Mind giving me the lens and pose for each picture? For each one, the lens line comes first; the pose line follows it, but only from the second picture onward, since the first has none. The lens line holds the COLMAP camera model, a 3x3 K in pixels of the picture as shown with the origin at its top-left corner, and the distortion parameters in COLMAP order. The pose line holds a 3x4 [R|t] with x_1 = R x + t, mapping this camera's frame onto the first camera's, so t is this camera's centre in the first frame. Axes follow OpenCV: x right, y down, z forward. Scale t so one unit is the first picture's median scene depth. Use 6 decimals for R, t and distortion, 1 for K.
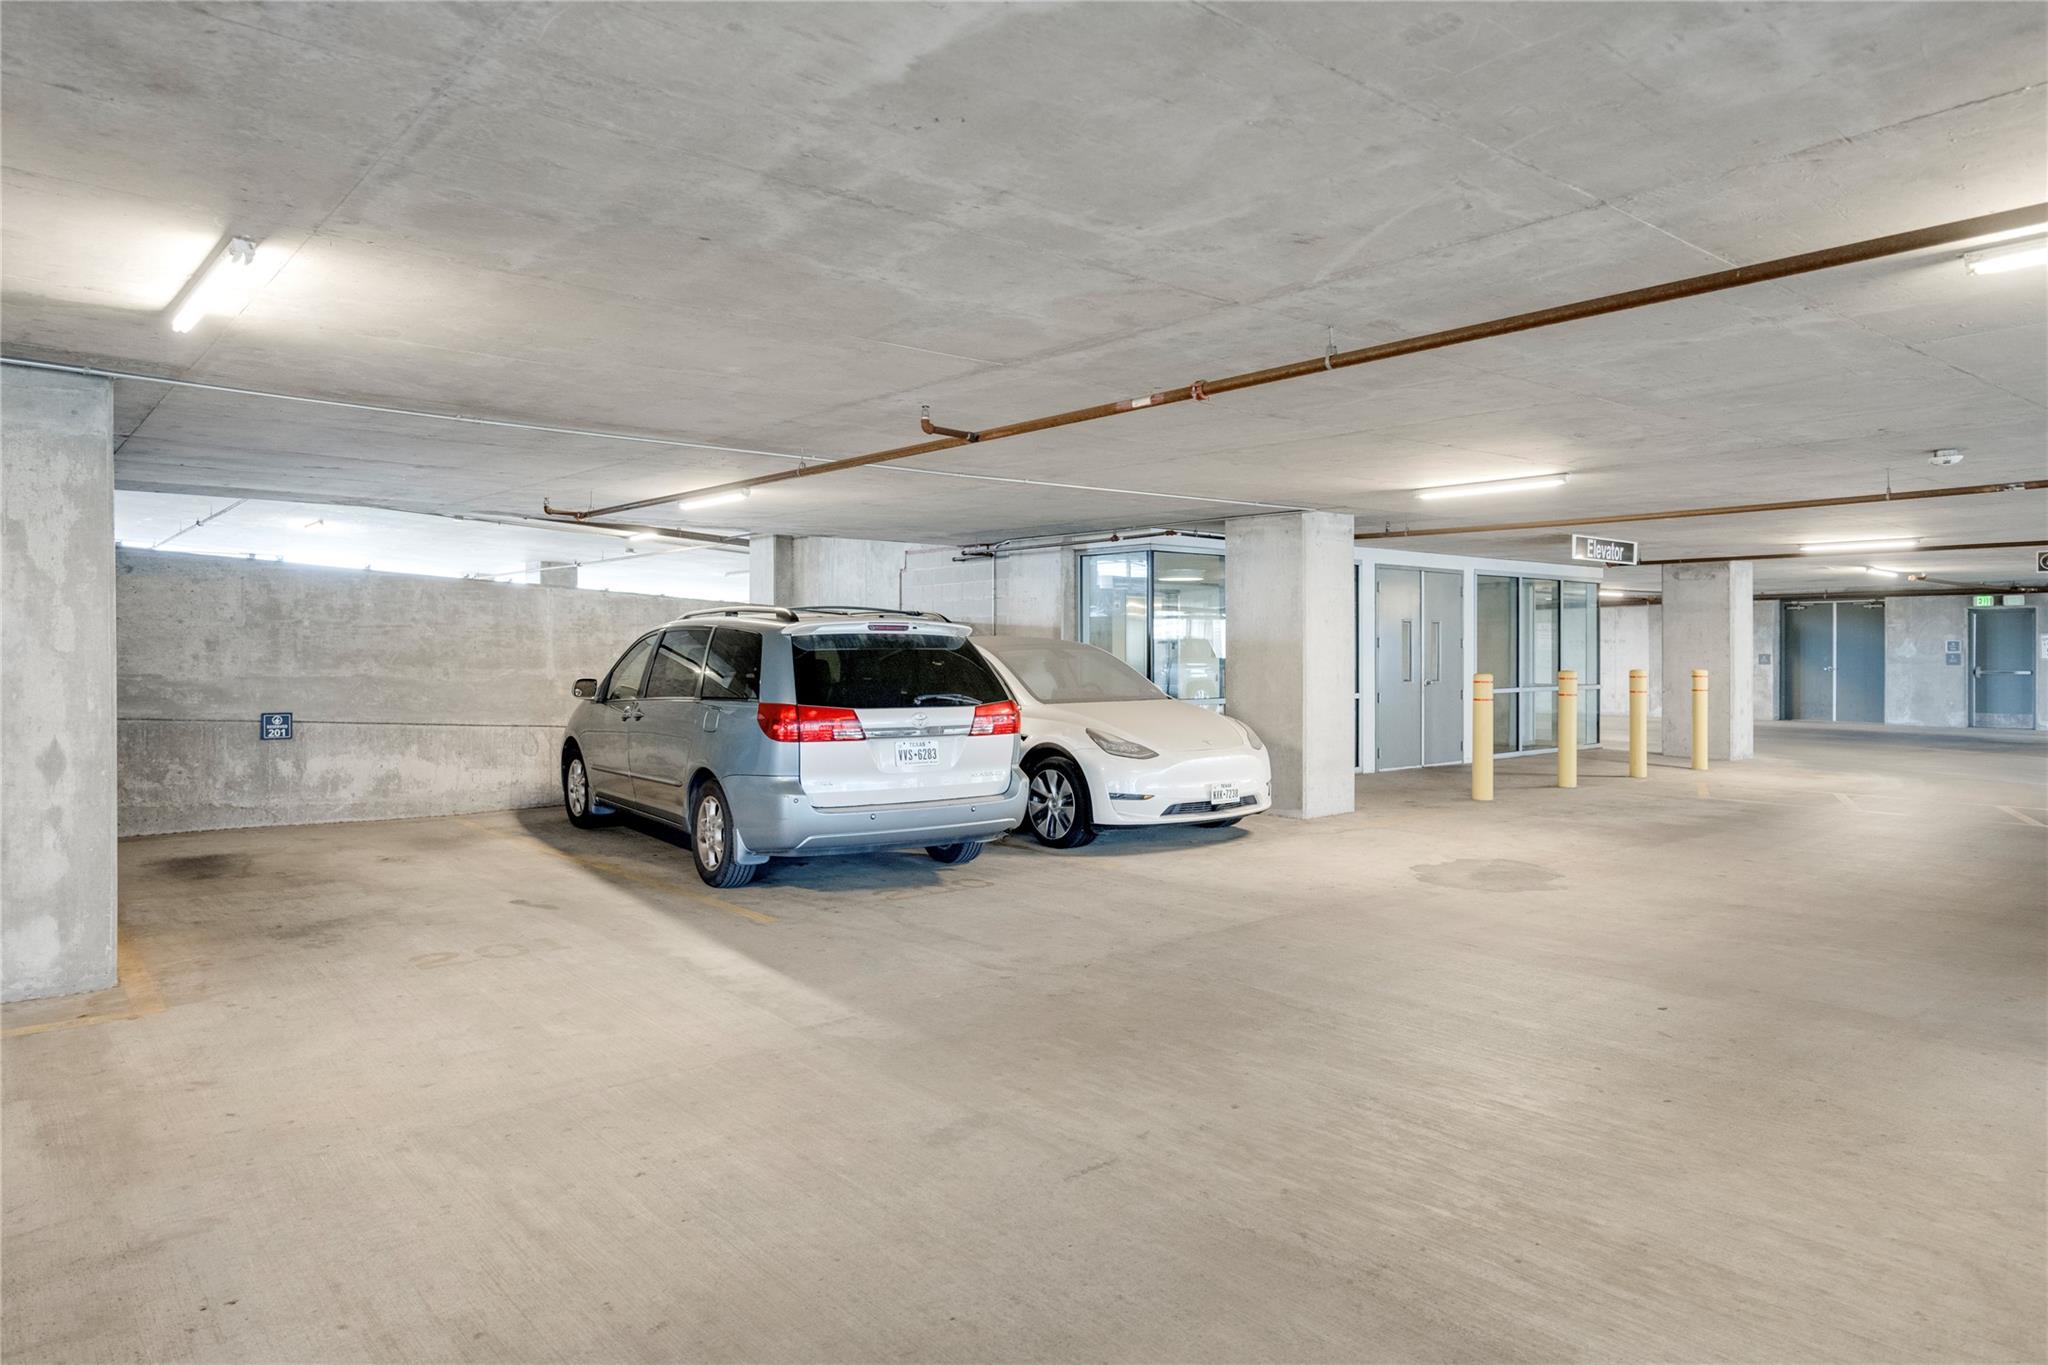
lens RADIAL K [[1366.0, 0, 1024.0], [0, 1366.0, 682.5], [0, 0, 1]] dist [-0.001780, -0.001082]
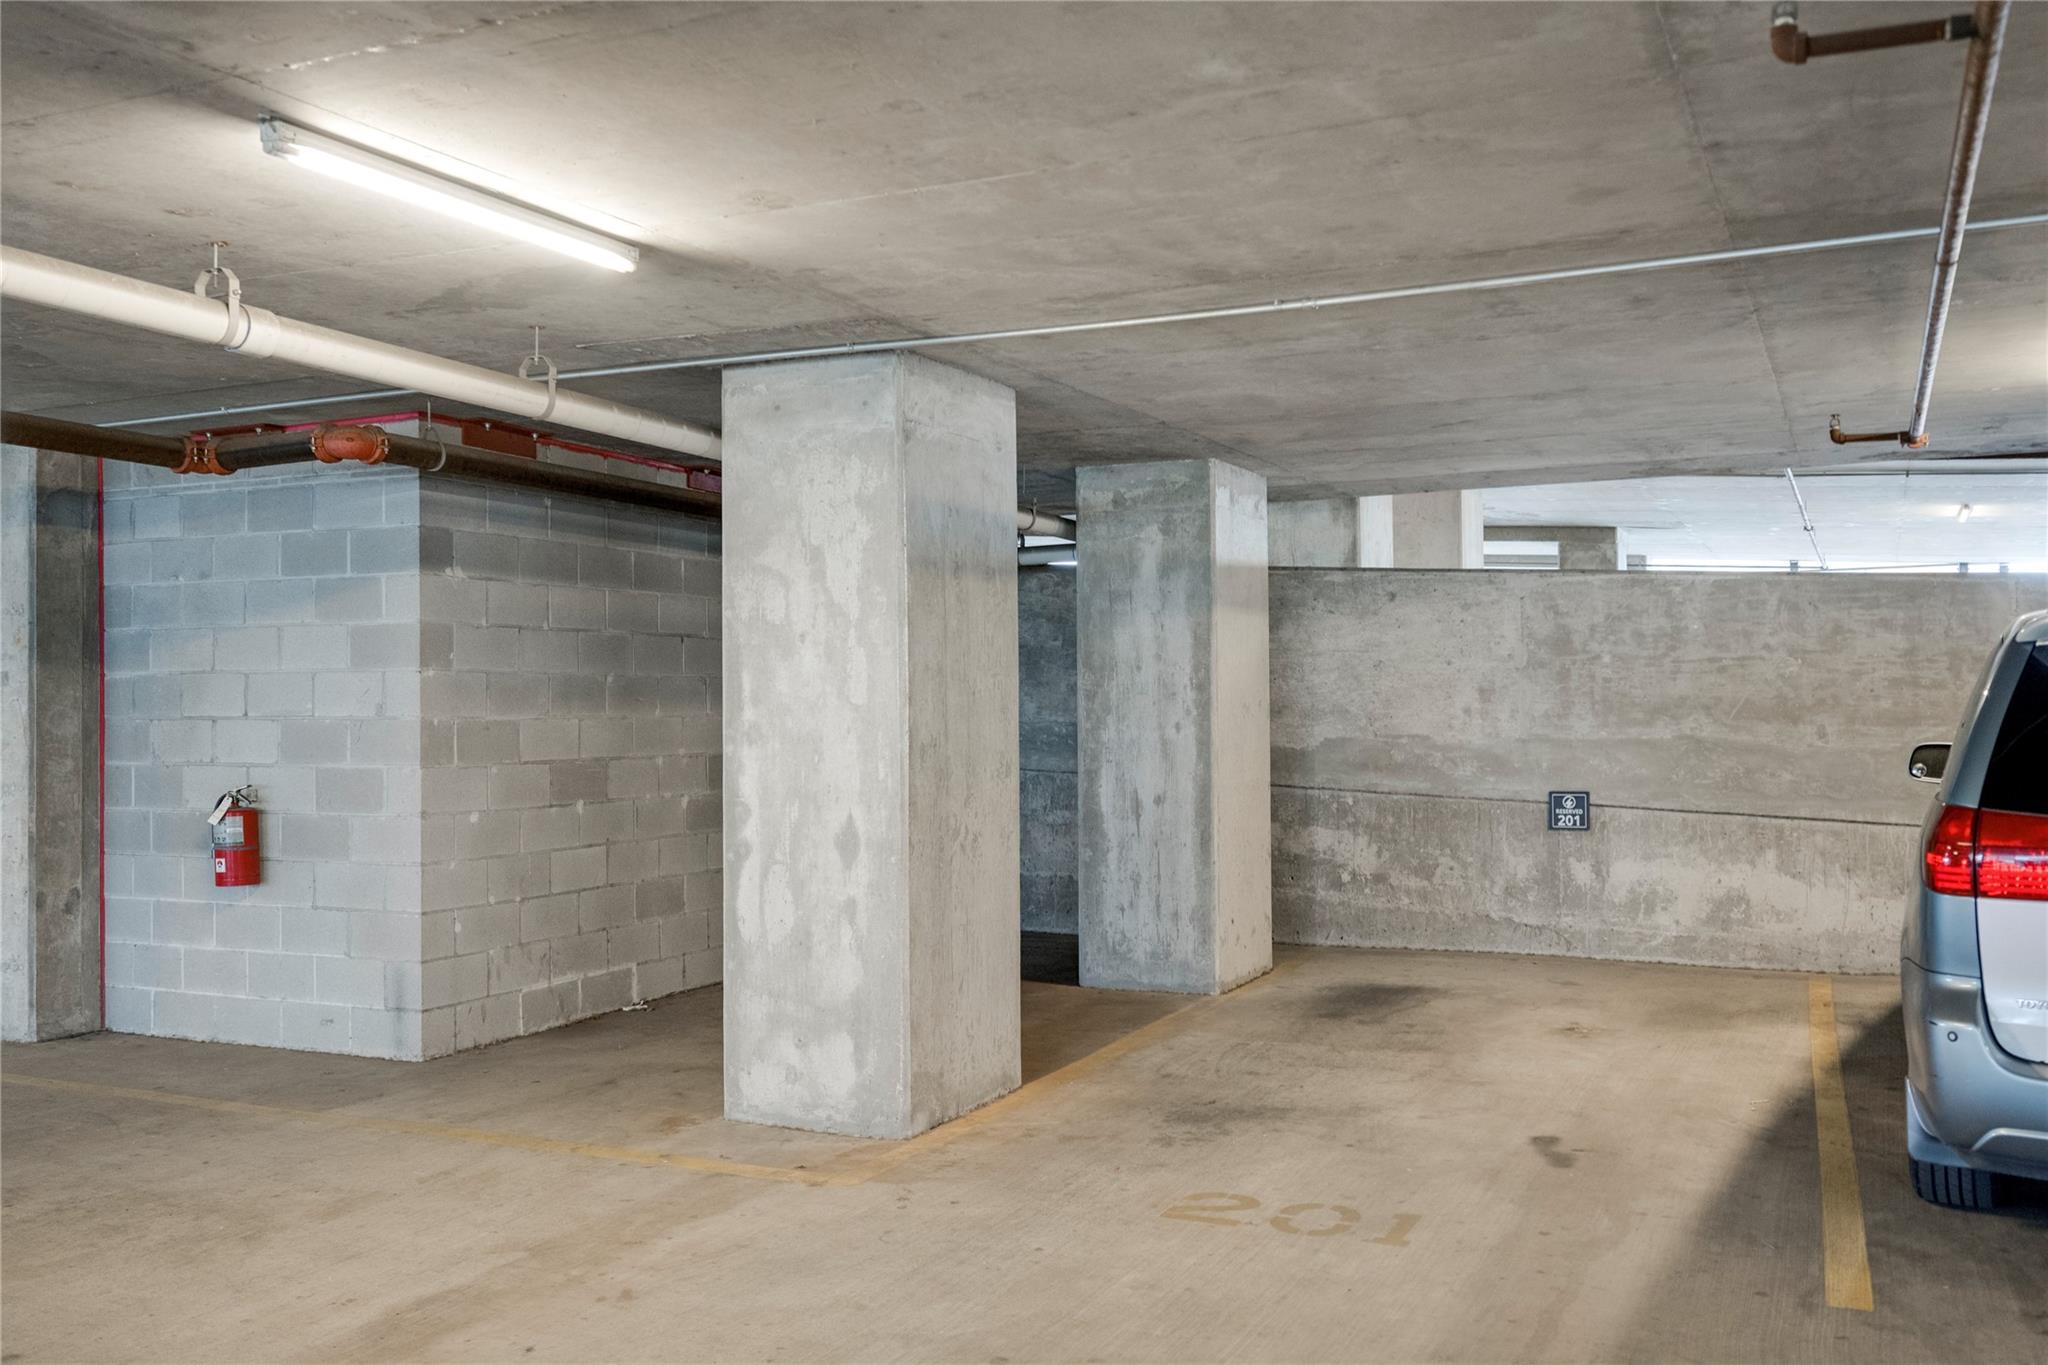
lens RADIAL K [[1793.3, 0, 1025.1], [0, 1793.3, 705.0], [0, 0, 1]] dist [-0.006404, -0.000806]
pose [[0.389551, -0.013775, -0.920902, 0.178157], [-0.008597, 0.999790, -0.018591, -0.002080], [0.920965, 0.015160, 0.389351, 0.403456]]
